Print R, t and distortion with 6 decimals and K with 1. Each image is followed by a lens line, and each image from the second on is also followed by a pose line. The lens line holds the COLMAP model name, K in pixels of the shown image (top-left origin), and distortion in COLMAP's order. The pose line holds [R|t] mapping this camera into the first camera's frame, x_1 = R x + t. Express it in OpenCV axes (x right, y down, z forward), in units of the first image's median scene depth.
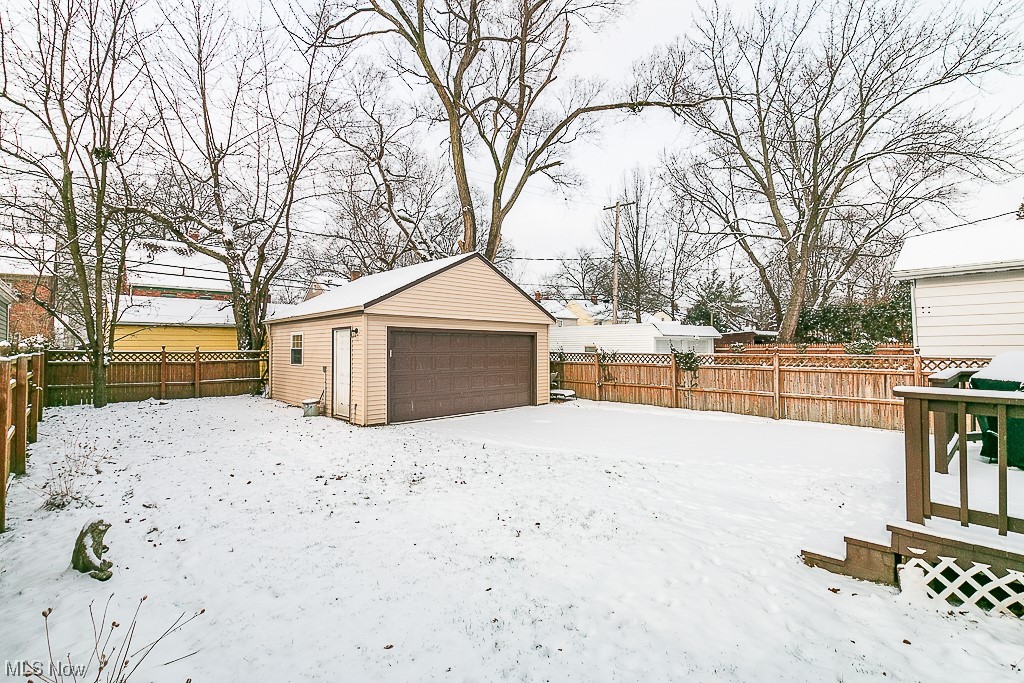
lens RADIAL K [[465.6, 0, 512.0], [0, 465.6, 341.5], [0, 0, 1]] dist [0.001624, -0.000116]
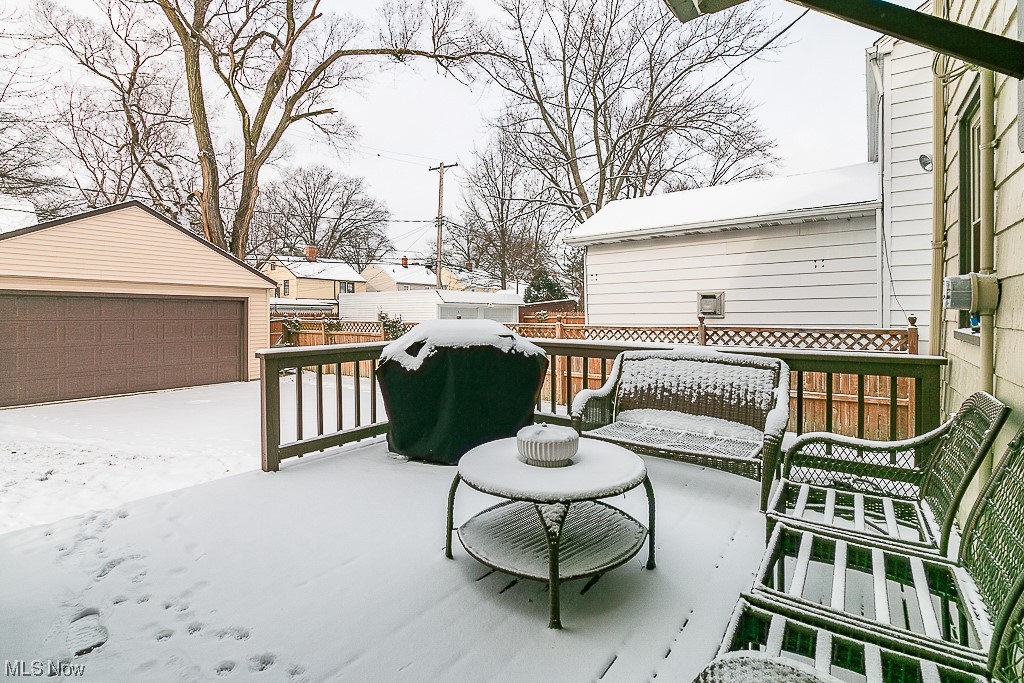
lens RADIAL K [[470.1, 0, 515.7], [0, 470.1, 320.8], [0, 0, 1]] dist [-0.002233, -0.000579]
pose [[0.982845, 0.000253, 0.184434, 0.312223], [-0.004719, 0.999706, 0.023775, 0.000632], [-0.184374, -0.024237, 0.982557, 0.029174]]
